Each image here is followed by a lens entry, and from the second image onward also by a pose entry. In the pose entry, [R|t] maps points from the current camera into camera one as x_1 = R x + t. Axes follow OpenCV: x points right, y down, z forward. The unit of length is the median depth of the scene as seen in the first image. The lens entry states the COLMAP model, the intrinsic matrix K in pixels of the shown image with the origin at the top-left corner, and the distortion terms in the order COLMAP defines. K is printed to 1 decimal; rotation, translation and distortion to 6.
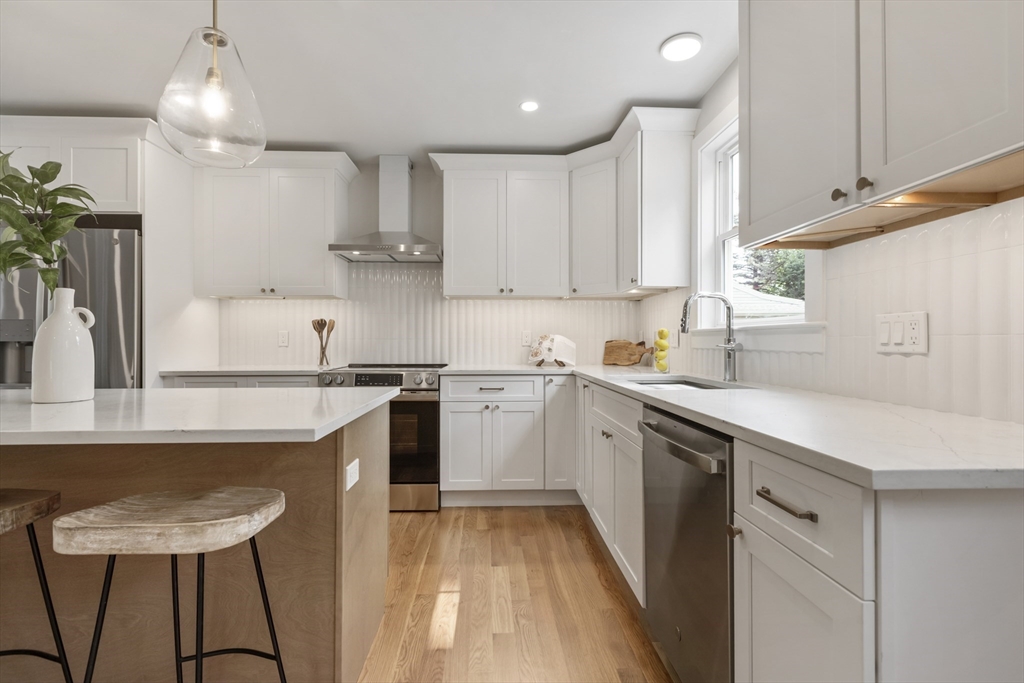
lens RADIAL K [[456.1, 0, 505.4], [0, 456.1, 337.4], [0, 0, 1]] dist [0.001466, 0.001289]
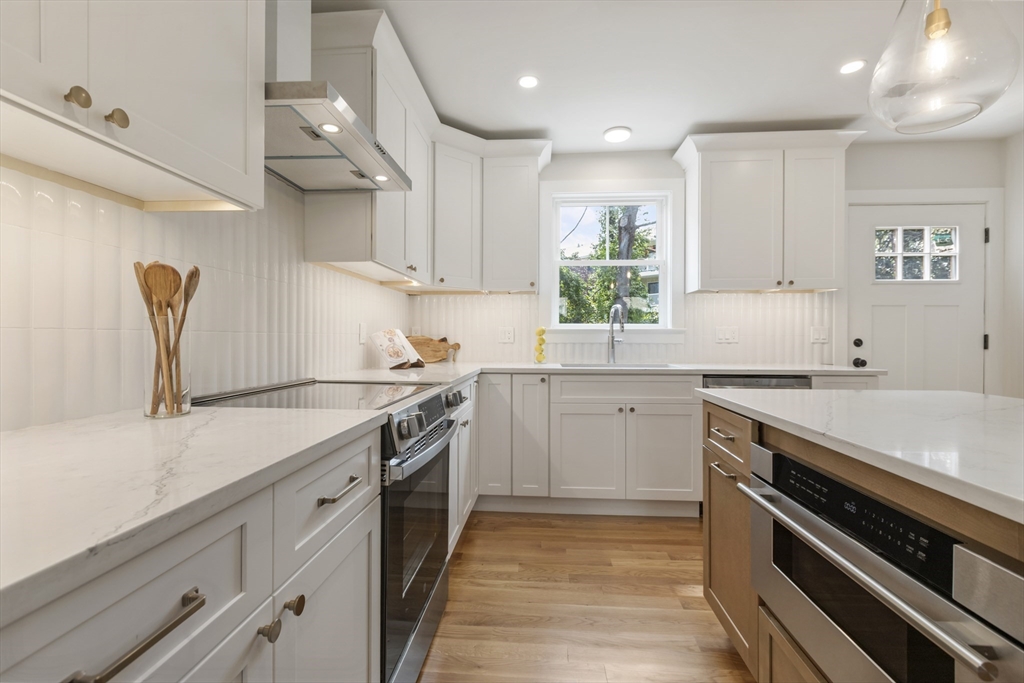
lens RADIAL K [[456.1, 0, 507.1], [0, 456.1, 339.8], [0, 0, 1]] dist [0.001466, 0.001289]
pose [[0.120178, -0.004387, 0.992743, -0.773999], [-0.010849, 0.999925, 0.005732, 0.007507], [-0.992693, -0.011459, 0.120121, 0.833611]]
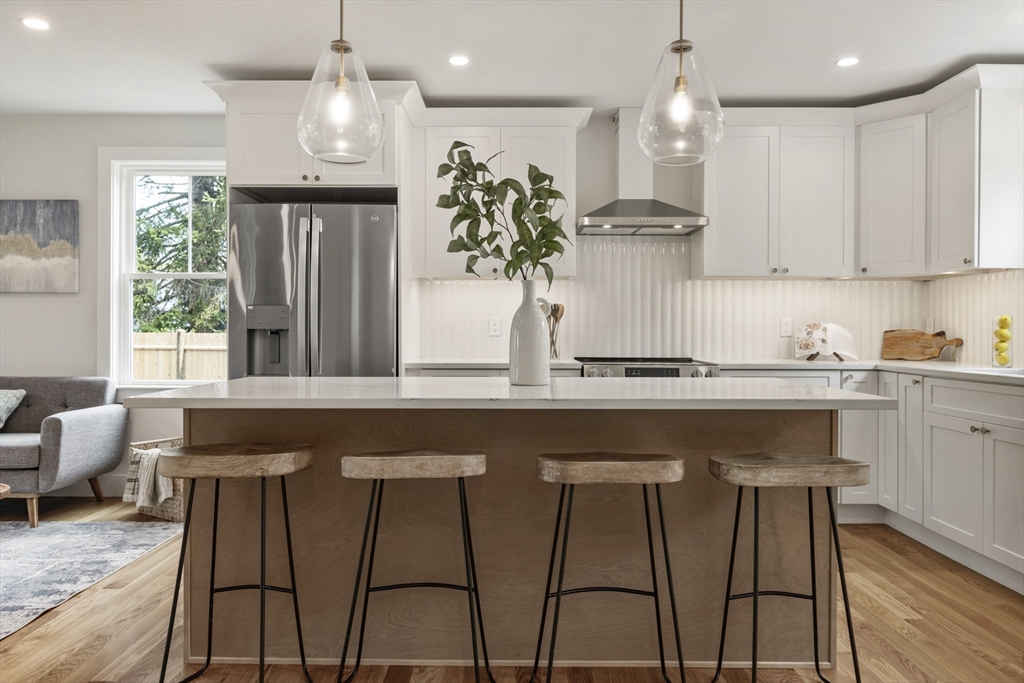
lens RADIAL K [[693.7, 0, 514.5], [0, 693.7, 333.7], [0, 0, 1]] dist [0.007821, -0.002696]
pose [[0.999284, 0.003527, -0.037668, -0.479705], [-0.003031, 0.999908, 0.013232, -0.001257], [0.037711, -0.013108, 0.999203, -0.325593]]
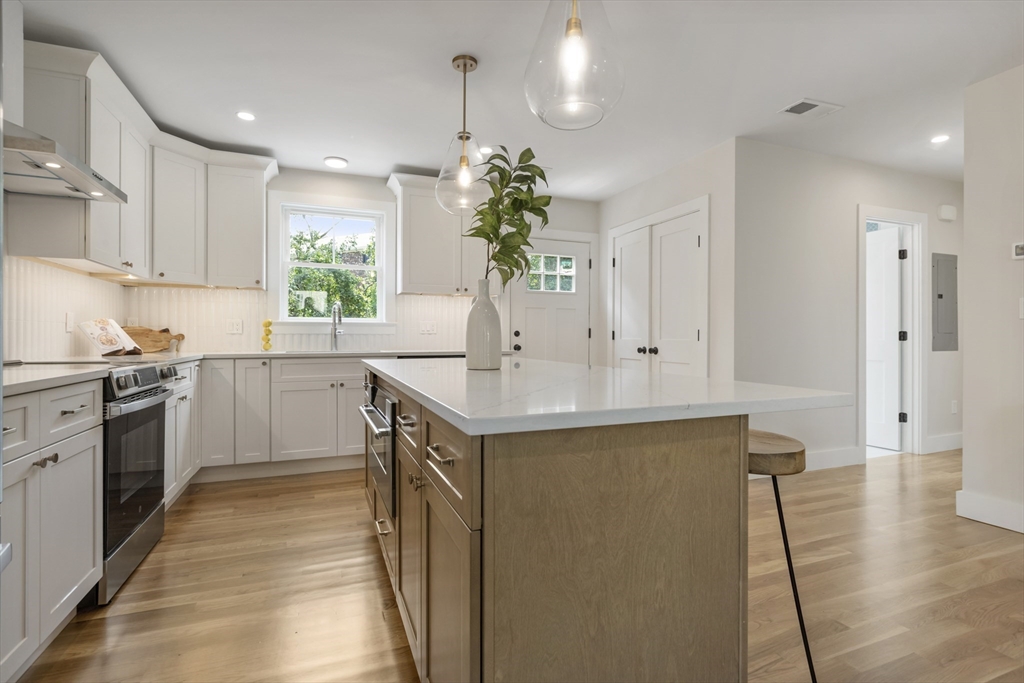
lens RADIAL K [[497.1, 0, 511.4], [0, 497.1, 337.3], [0, 0, 1]] dist [0.004100, -0.003132]
pose [[-0.325973, -0.000742, 0.945379, -1.174010], [-0.008660, 0.999960, -0.002201, 0.027986], [-0.945340, -0.008905, -0.325966, 0.700065]]
